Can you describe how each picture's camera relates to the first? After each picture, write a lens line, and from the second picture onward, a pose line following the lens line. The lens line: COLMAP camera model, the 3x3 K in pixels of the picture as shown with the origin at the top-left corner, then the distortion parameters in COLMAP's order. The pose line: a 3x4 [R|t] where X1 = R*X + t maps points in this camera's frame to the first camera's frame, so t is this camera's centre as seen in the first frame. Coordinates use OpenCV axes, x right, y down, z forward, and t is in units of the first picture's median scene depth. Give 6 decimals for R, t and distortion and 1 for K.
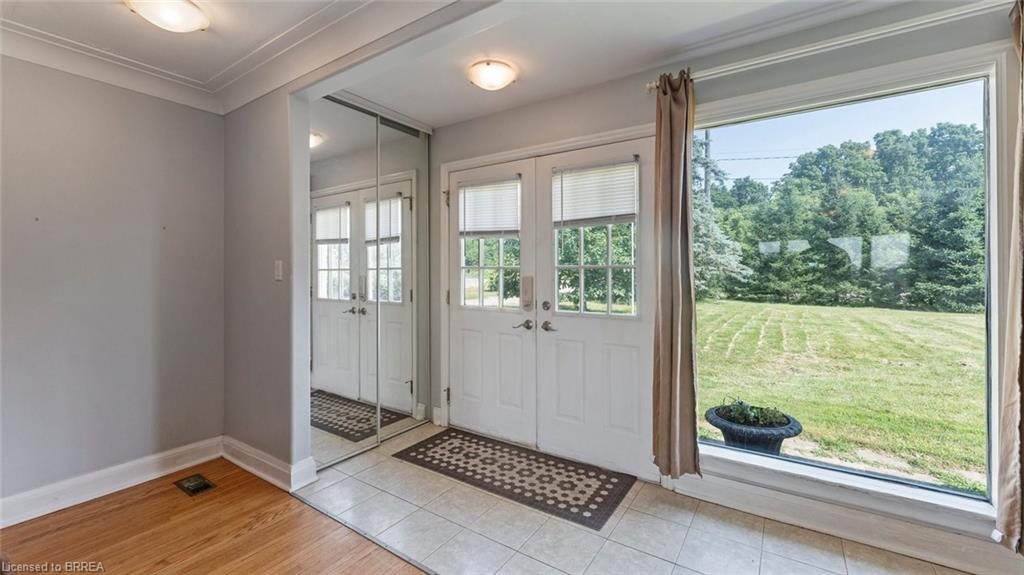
lens RADIAL K [[414.9, 0, 513.4], [0, 414.9, 268.9], [0, 0, 1]] dist [-0.000143, 0.000088]
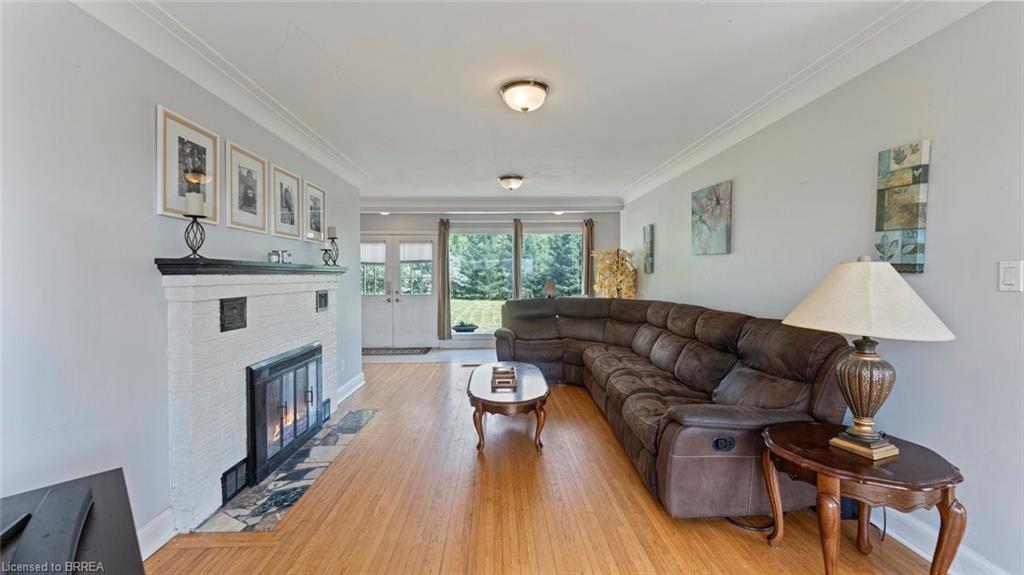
lens RADIAL K [[410.8, 0, 511.9], [0, 410.8, 280.5], [0, 0, 1]] dist [-0.003414, -0.000107]
pose [[0.808616, -0.004187, 0.588321, -0.155311], [-0.003013, 0.999932, 0.011259, -0.003280], [-0.588329, -0.010877, 0.808549, -0.276127]]
